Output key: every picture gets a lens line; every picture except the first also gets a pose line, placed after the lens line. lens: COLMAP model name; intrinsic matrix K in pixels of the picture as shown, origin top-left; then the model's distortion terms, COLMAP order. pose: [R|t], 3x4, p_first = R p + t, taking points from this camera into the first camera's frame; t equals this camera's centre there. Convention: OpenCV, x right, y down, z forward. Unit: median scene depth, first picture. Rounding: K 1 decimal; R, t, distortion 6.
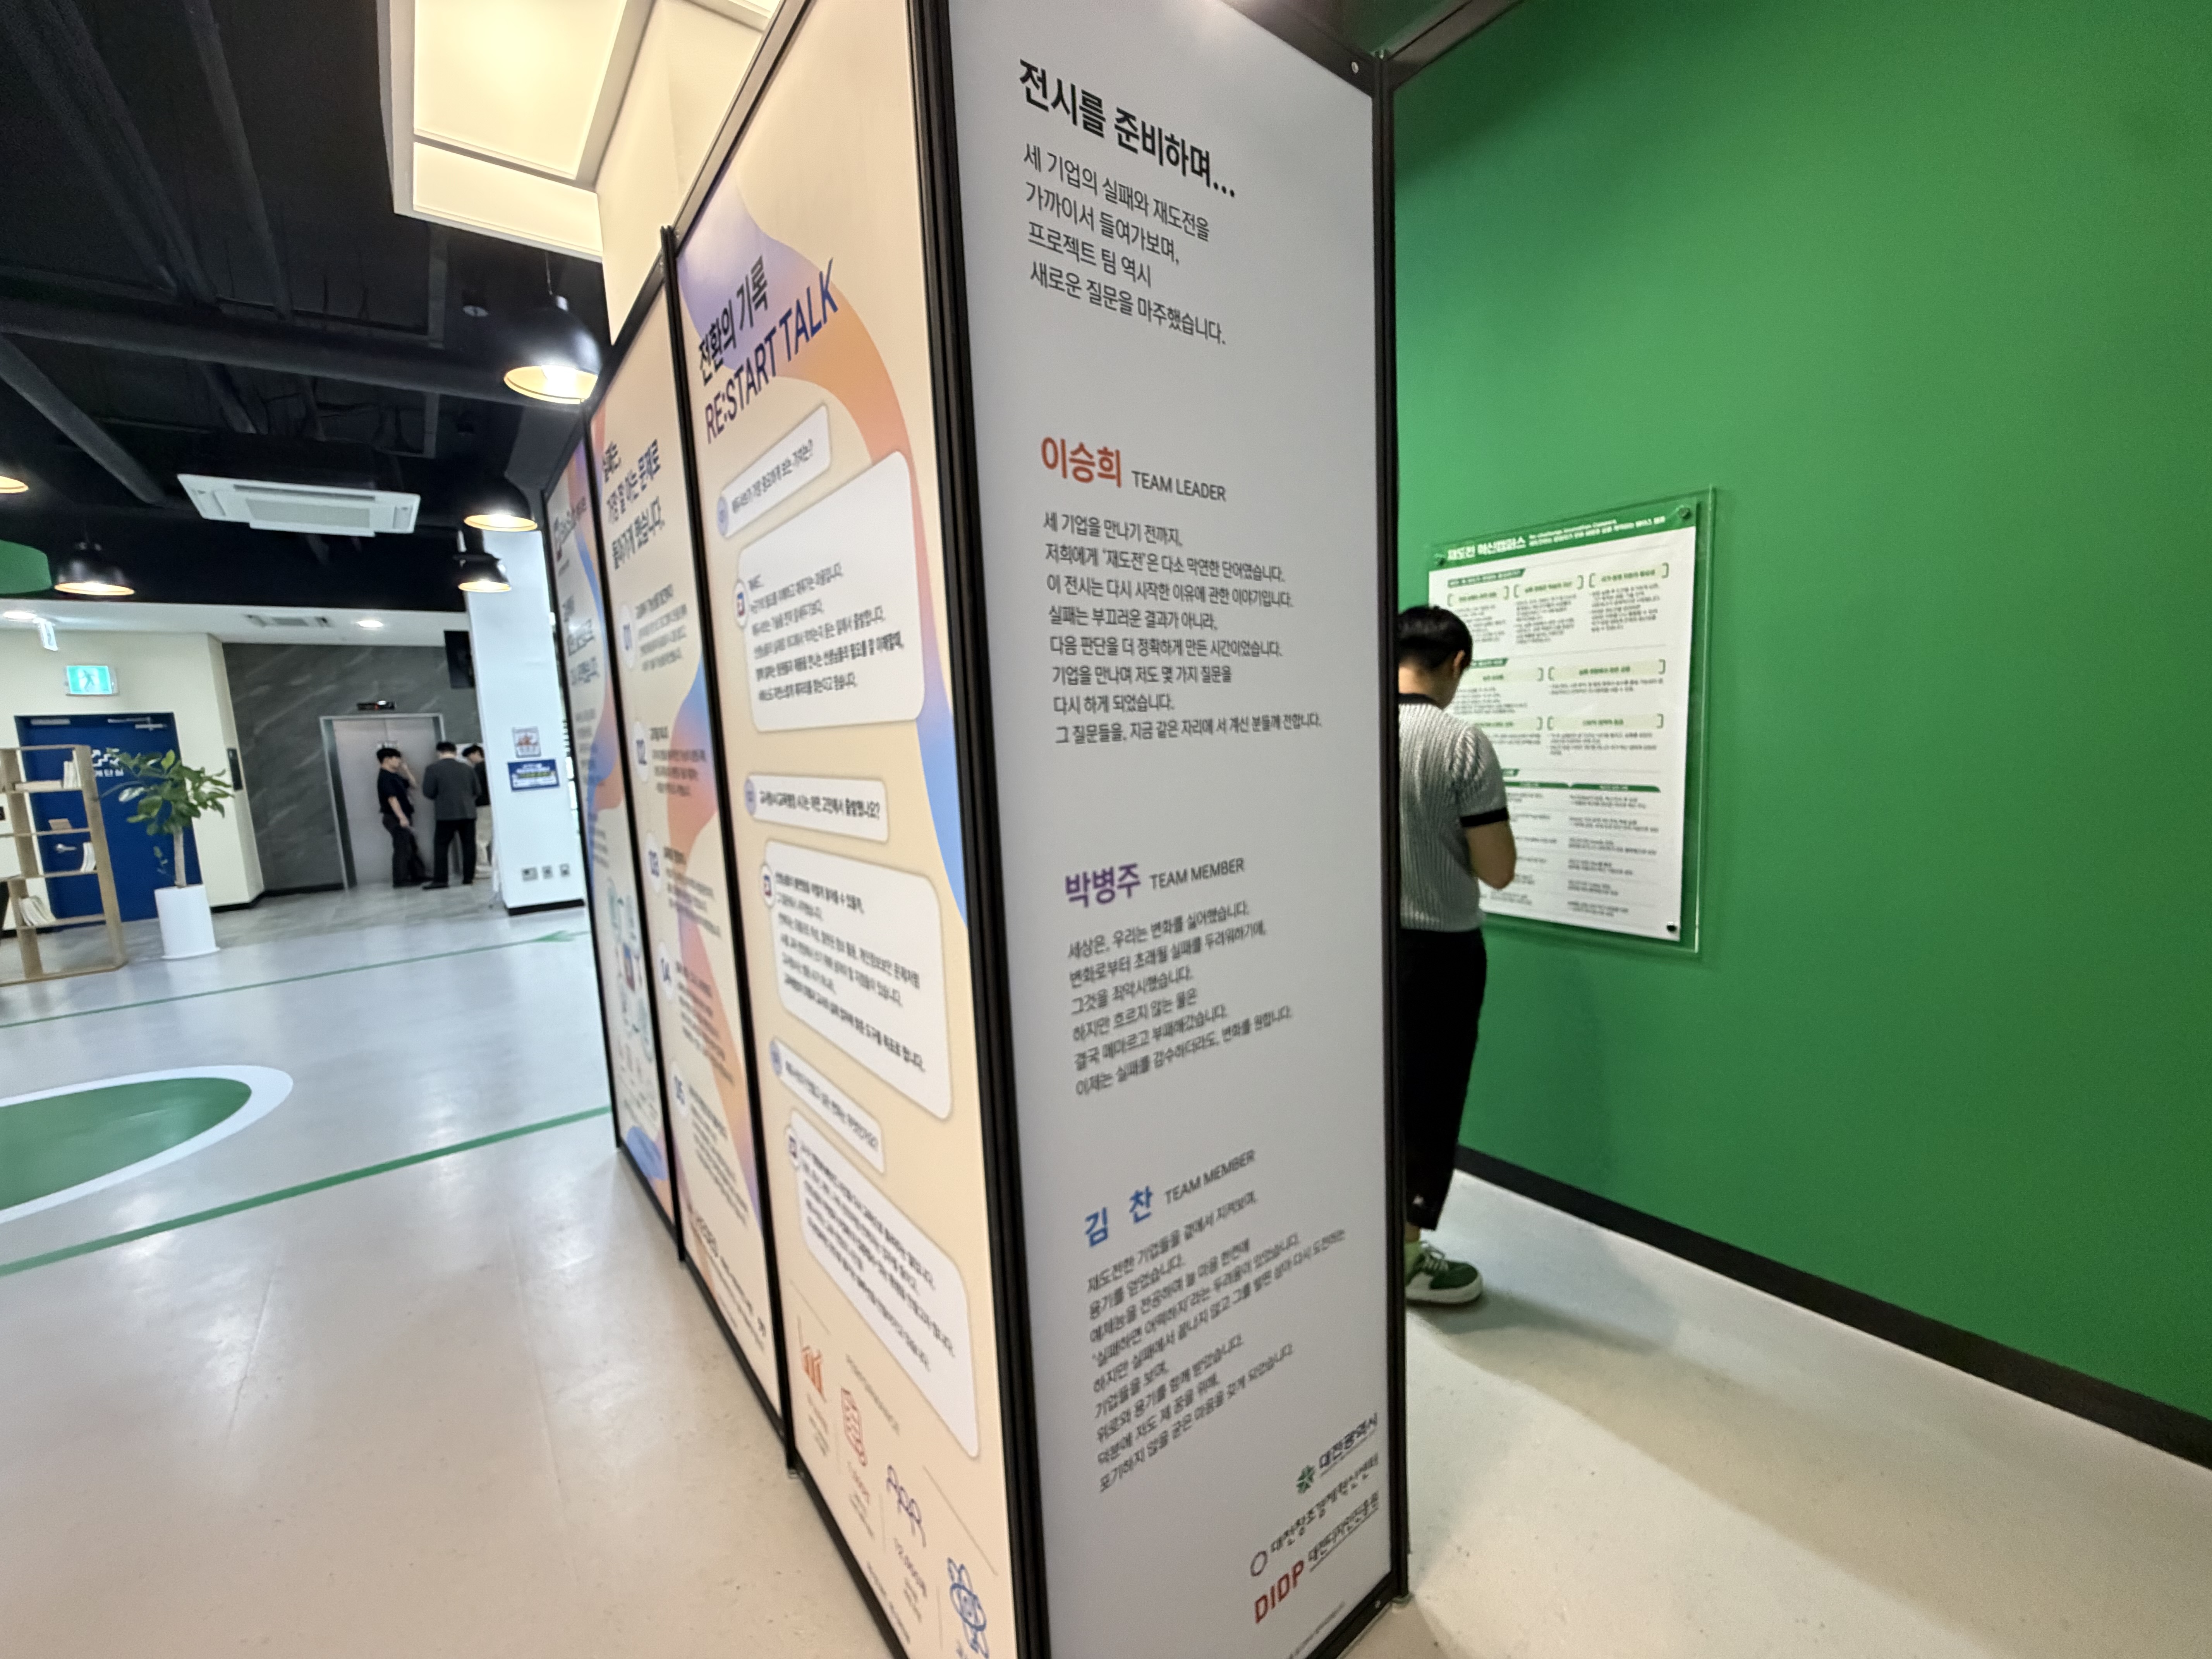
lens RADIAL K [[887.9, 0, 1106.0], [0, 887.9, 829.5], [0, 0, 1]] dist [-0.000878, -0.000025]
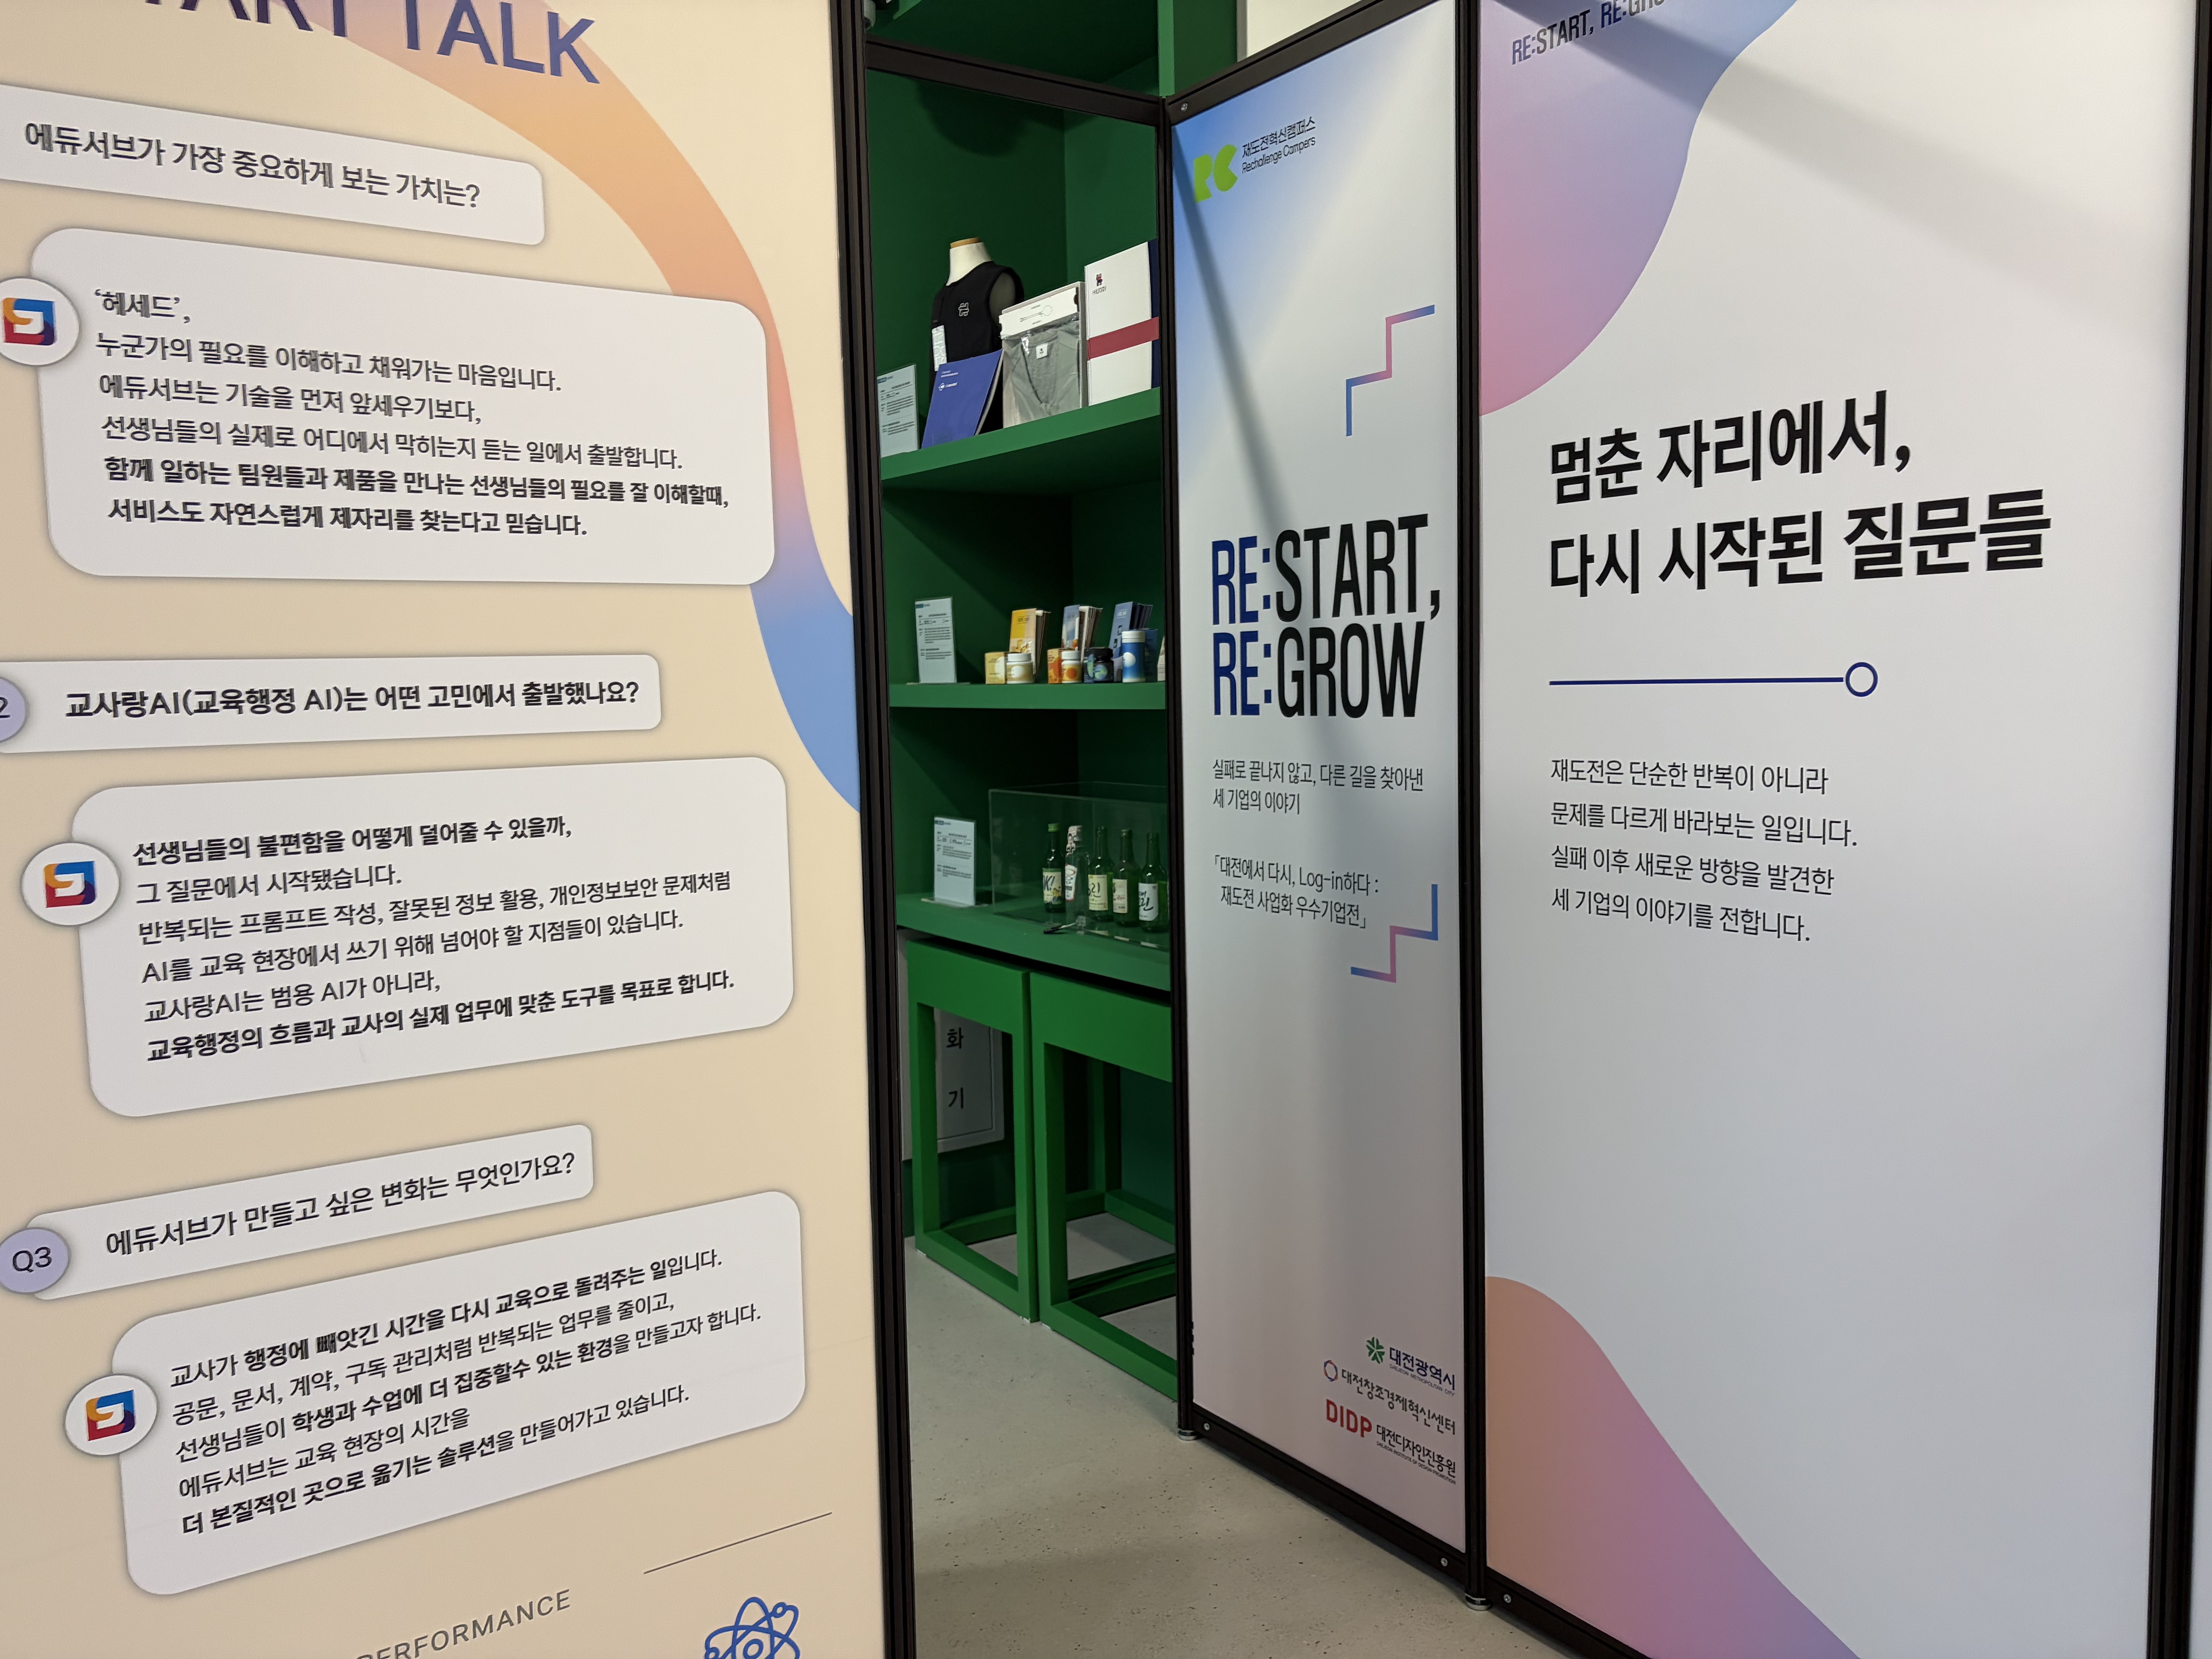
lens RADIAL K [[1674.5, 0, 1114.8], [0, 1674.5, 807.4], [0, 0, 1]] dist [0.060969, -0.056447]
pose [[0.062557, -0.037612, 0.997332, -1.718625], [0.133367, 0.990642, 0.028995, 0.094516], [-0.989090, 0.131198, 0.066988, 0.462349]]
